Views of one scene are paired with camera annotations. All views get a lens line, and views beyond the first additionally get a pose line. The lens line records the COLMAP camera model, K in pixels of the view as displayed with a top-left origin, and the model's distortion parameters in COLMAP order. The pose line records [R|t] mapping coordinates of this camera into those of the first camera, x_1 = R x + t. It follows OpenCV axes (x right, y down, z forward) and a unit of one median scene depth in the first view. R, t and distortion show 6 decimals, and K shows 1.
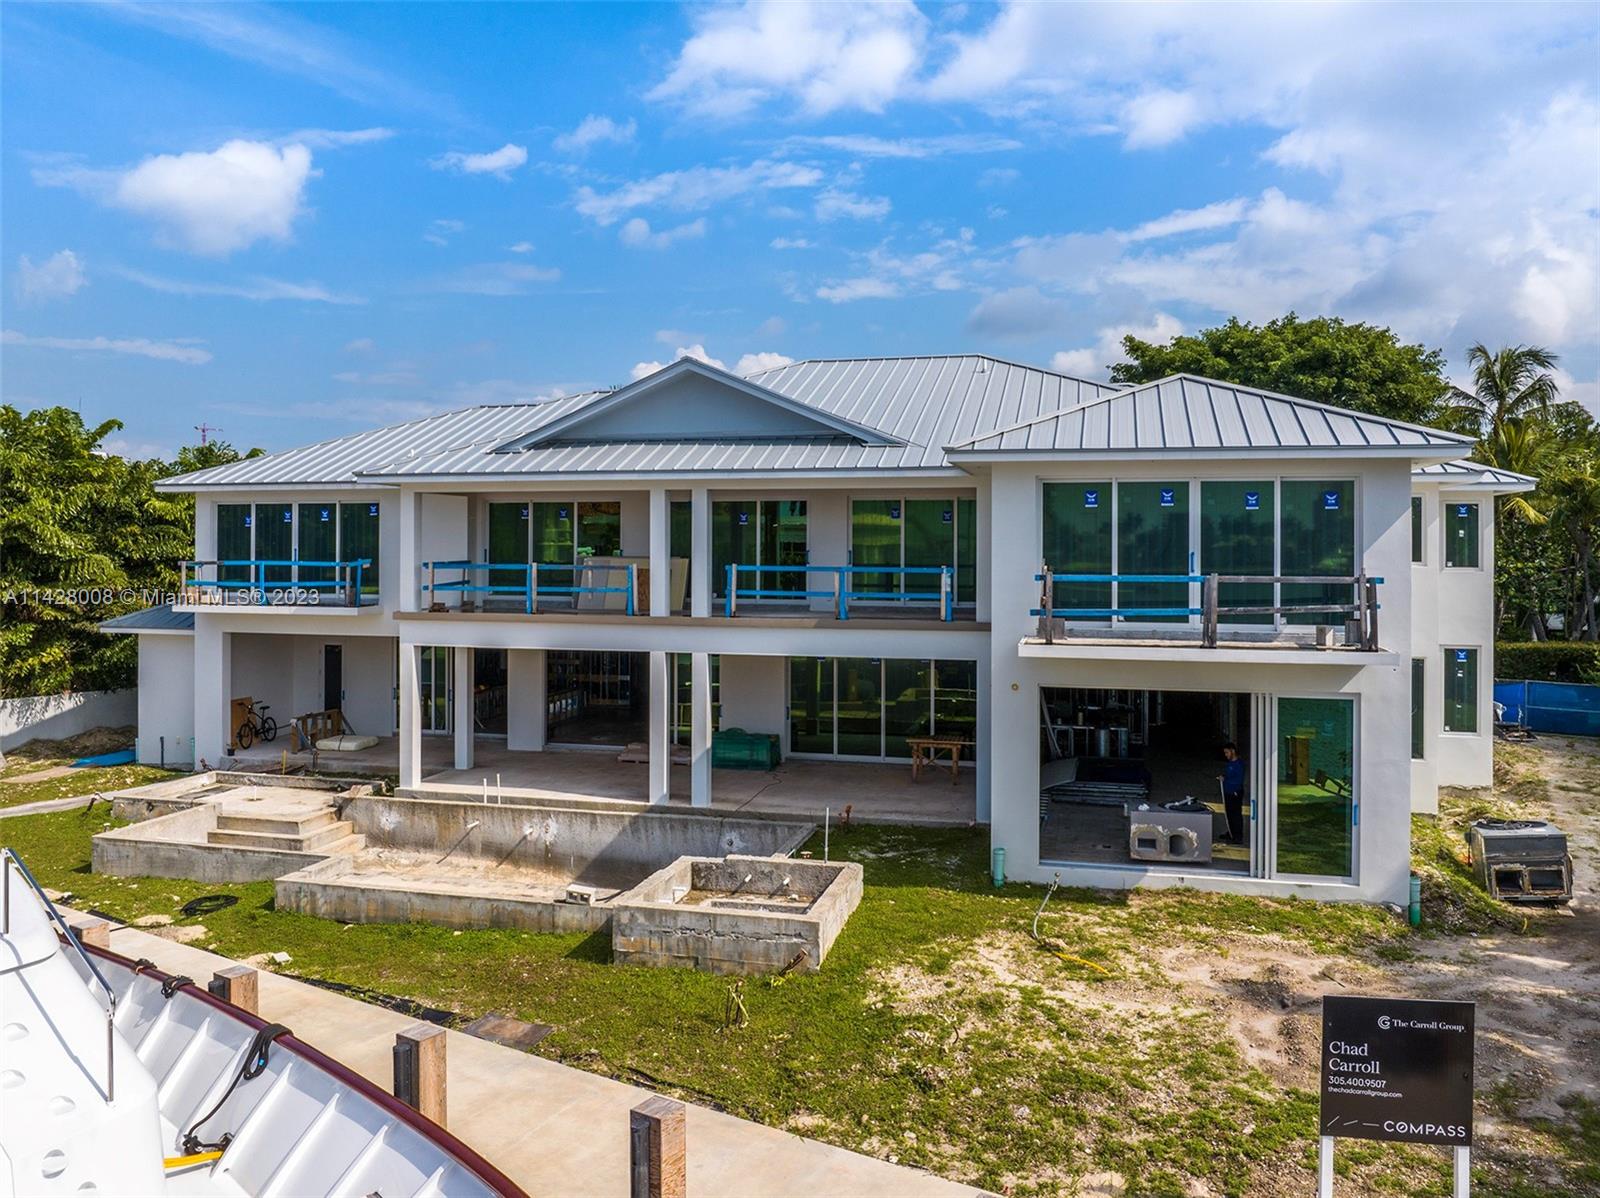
lens RADIAL K [[1170.5, 0, 878.6], [0, 1170.5, 522.7], [0, 0, 1]] dist [-0.044535, 0.005281]
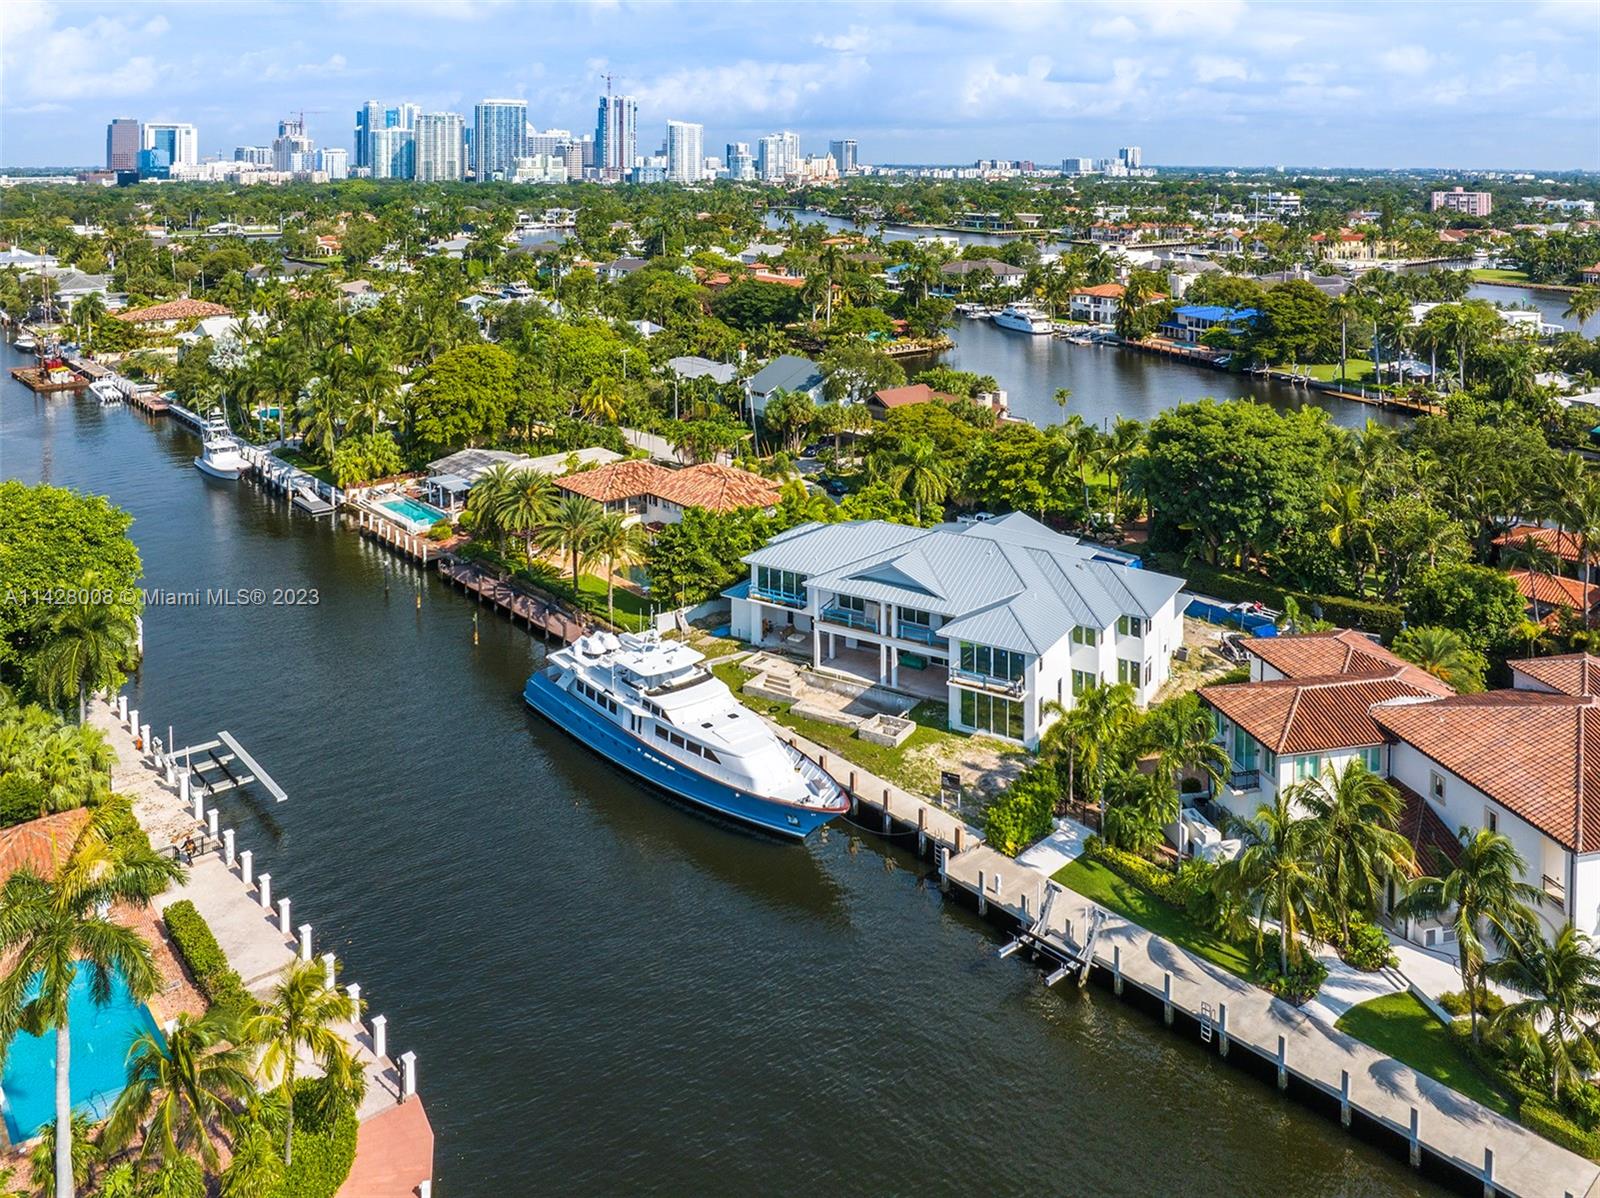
lens RADIAL K [[1212.5, 0, 872.2], [0, 1212.5, 294.9], [0, 0, 1]] dist [-0.007145, -0.034726]
pose [[0.948770, 0.020051, -0.315329, 1.235594], [0.014776, 0.994077, 0.107670, -1.800129], [0.315621, -0.106813, 0.942854, -3.182067]]
